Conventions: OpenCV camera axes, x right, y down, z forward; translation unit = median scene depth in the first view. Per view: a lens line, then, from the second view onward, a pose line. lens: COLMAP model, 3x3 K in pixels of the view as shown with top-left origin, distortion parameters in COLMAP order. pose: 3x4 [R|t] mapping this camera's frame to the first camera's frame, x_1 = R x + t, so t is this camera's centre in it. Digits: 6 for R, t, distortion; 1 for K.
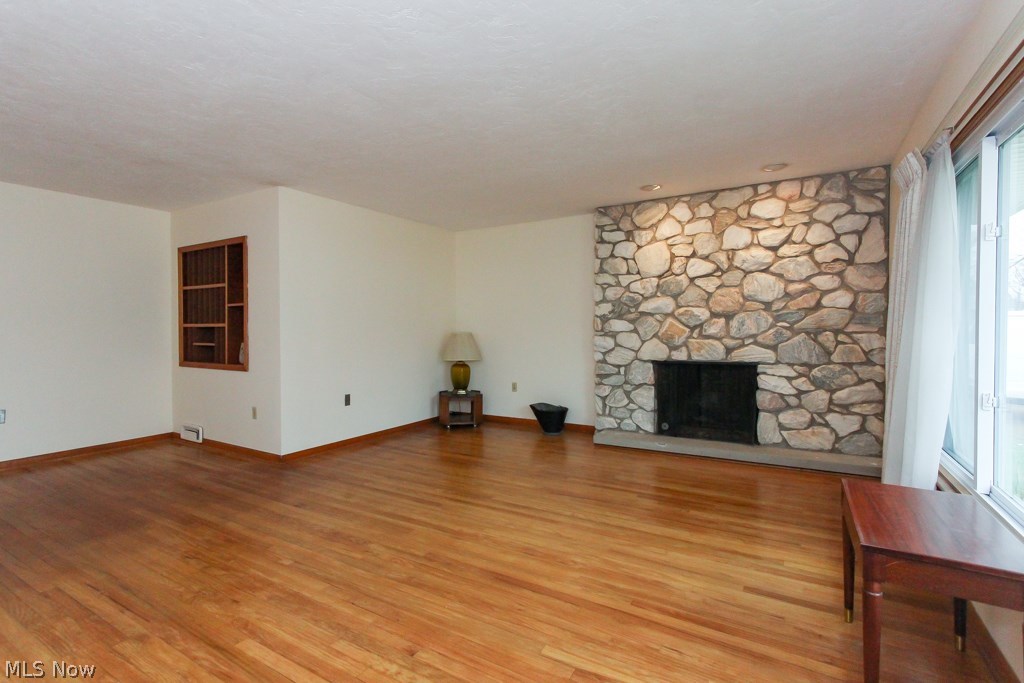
lens RADIAL K [[475.1, 0, 502.2], [0, 475.1, 337.4], [0, 0, 1]] dist [0.001580, 0.000474]
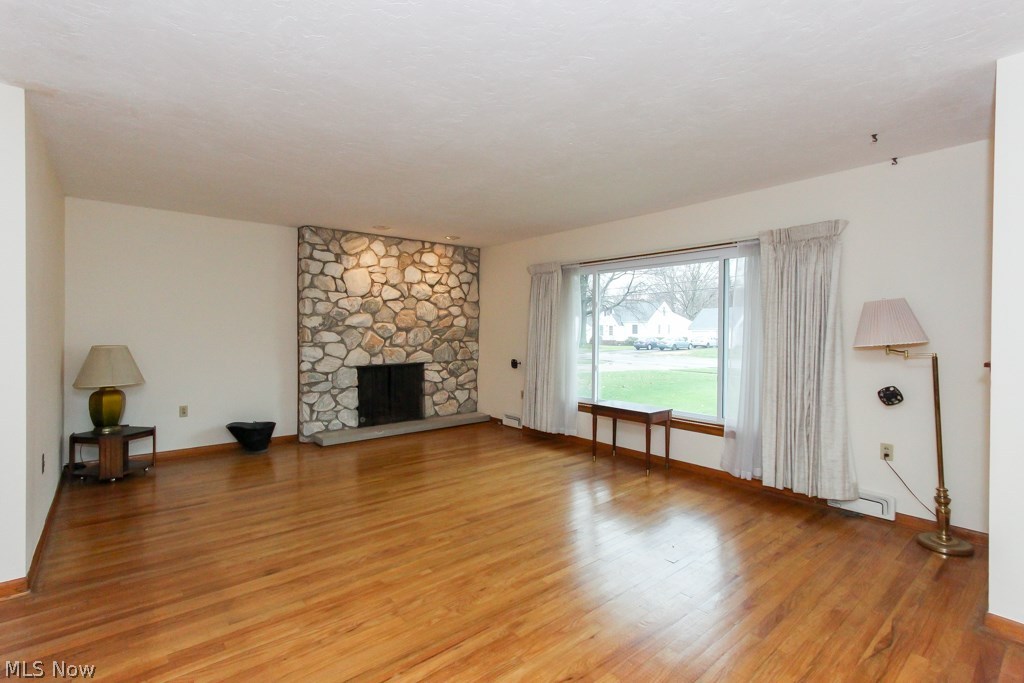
lens RADIAL K [[482.3, 0, 511.9], [0, 482.3, 334.6], [0, 0, 1]] dist [0.000462, 0.000414]
pose [[0.317484, 0.000587, 0.948263, -0.783905], [0.013943, 0.999889, -0.005288, -0.021000], [-0.948161, 0.014900, 0.317440, 0.270469]]
